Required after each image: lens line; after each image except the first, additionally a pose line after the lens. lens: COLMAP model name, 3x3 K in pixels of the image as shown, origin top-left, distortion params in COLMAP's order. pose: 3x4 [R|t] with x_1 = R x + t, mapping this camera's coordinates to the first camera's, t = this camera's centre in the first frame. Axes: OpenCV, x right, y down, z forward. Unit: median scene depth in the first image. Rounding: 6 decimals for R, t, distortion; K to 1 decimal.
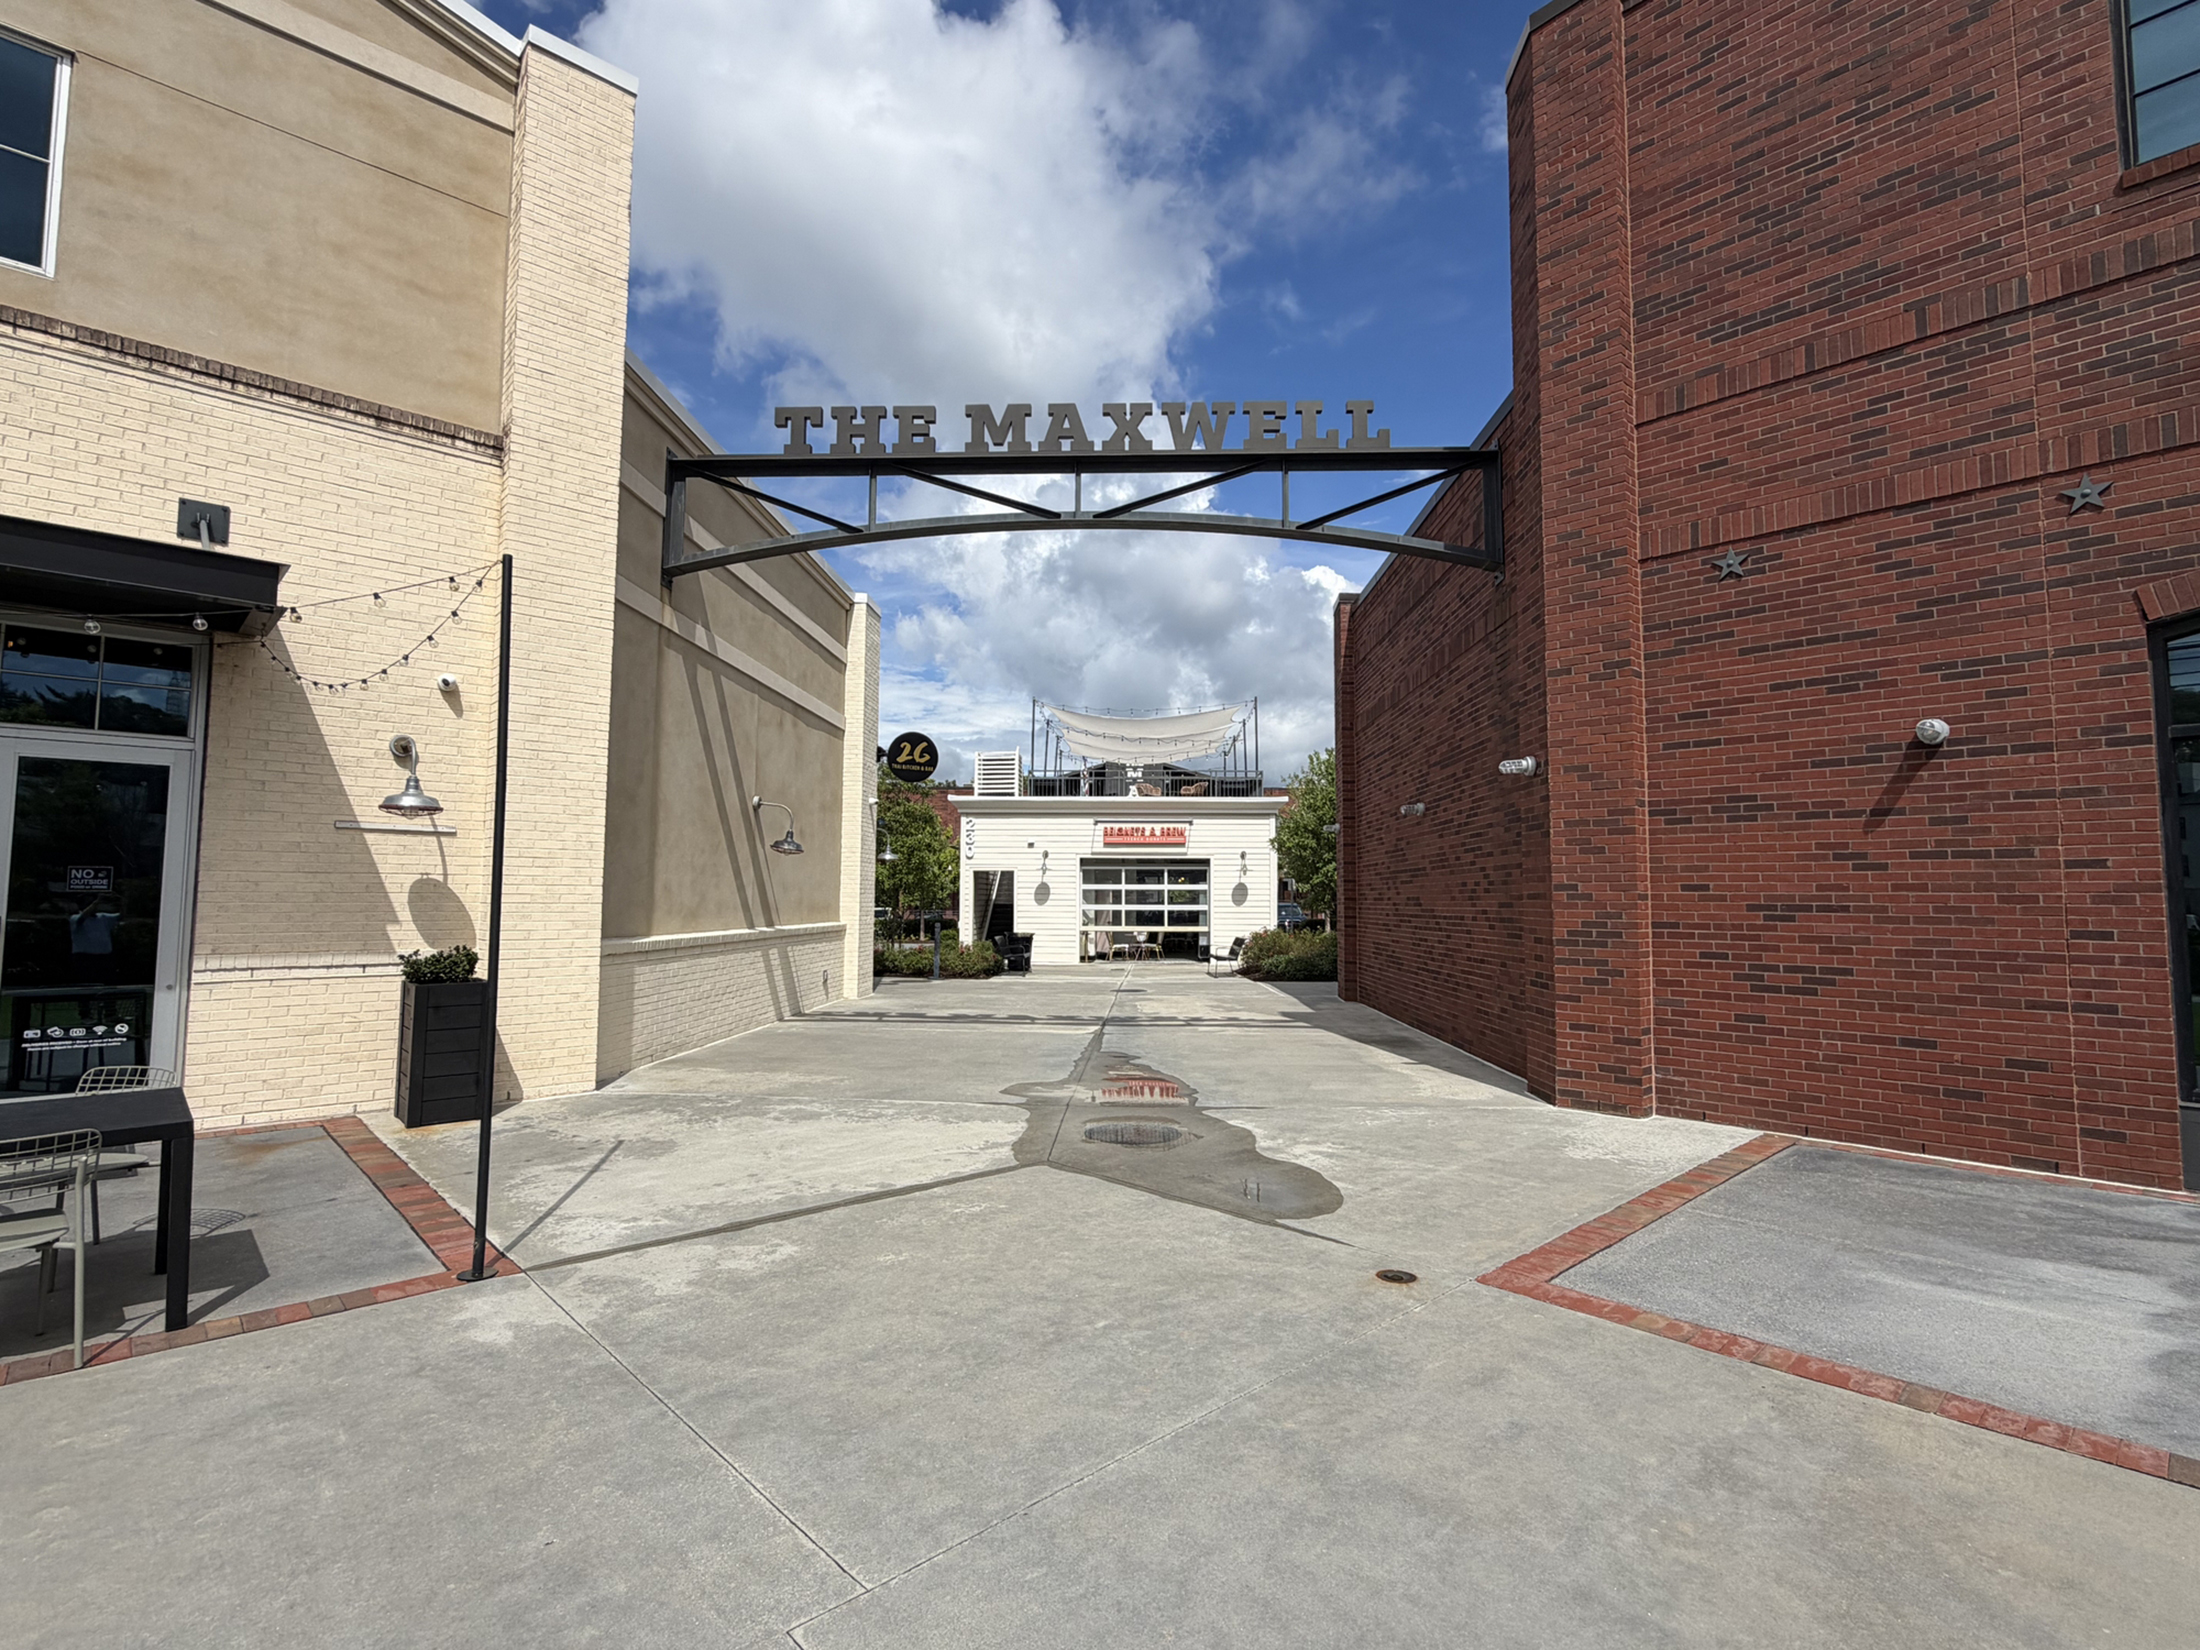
lens RADIAL K [[1074.5, 0, 1100.4], [0, 1074.5, 818.4], [0, 0, 1]] dist [0.001252, -0.001069]
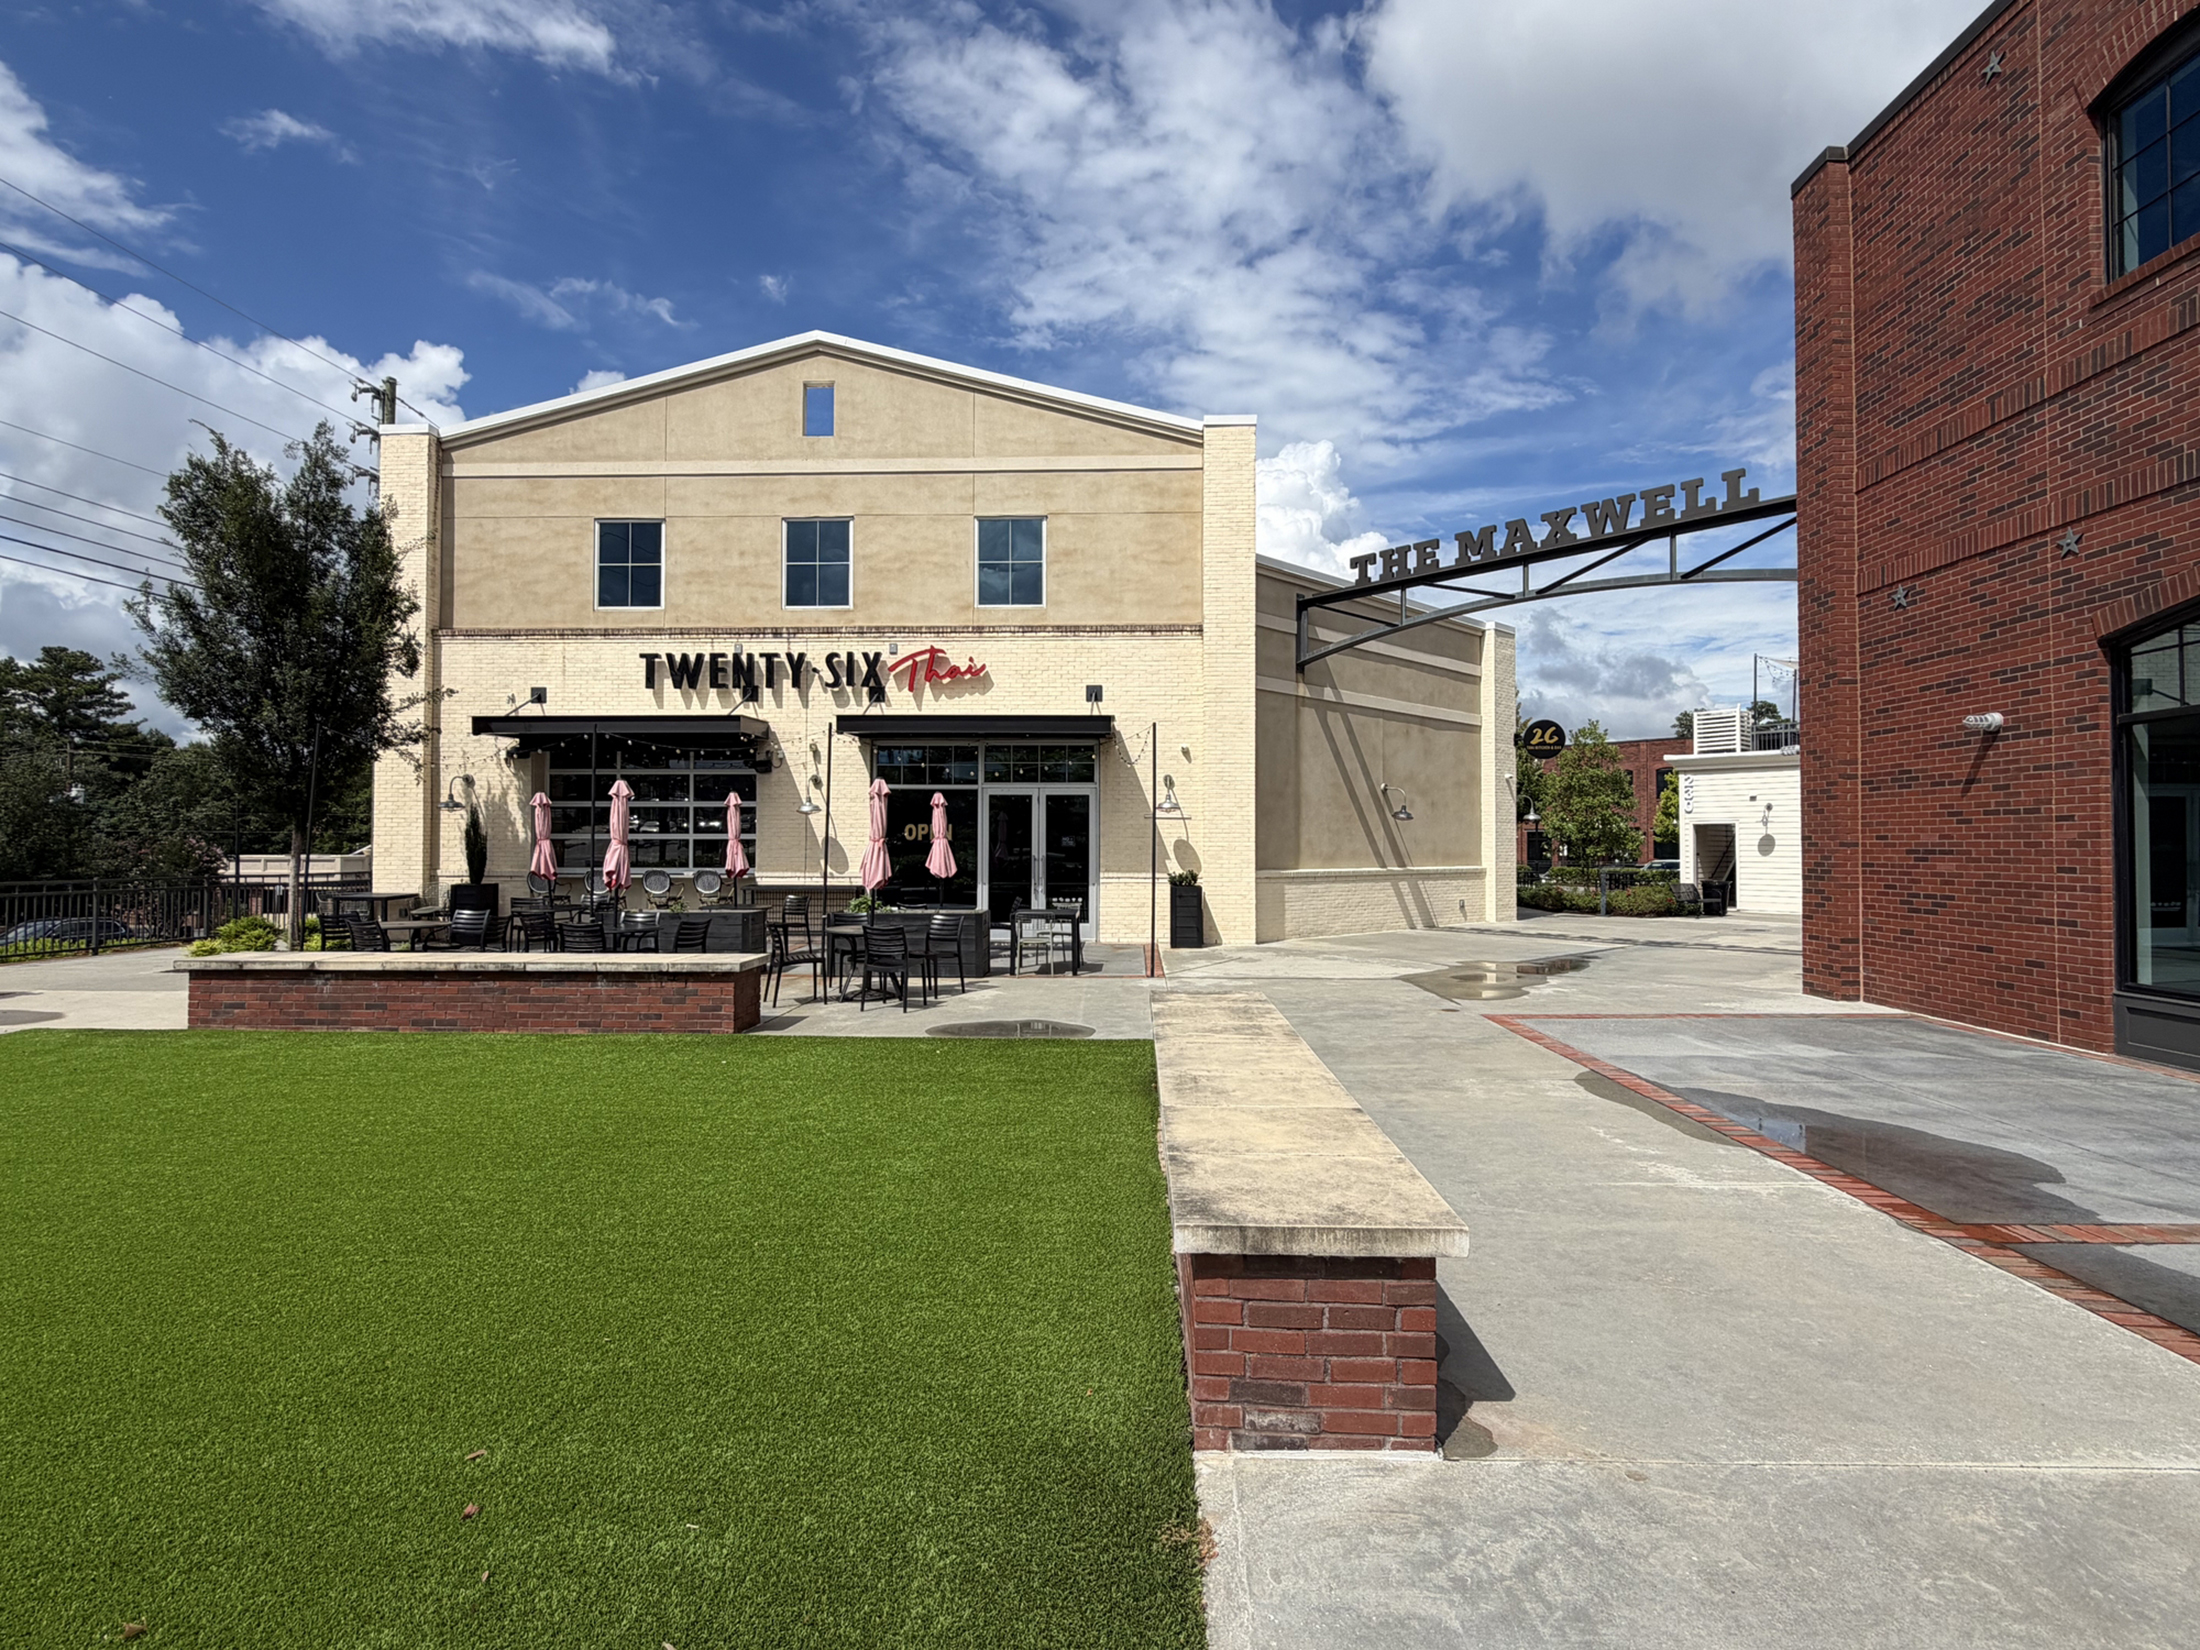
lens RADIAL K [[1074.5, 0, 1100.4], [0, 1074.5, 818.4], [0, 0, 1]] dist [0.001252, -0.001069]
pose [[0.709054, -0.022979, -0.704780, 0.775914], [0.053198, 0.998364, 0.020970, -0.039548], [0.703145, -0.052362, 0.709116, -0.639336]]
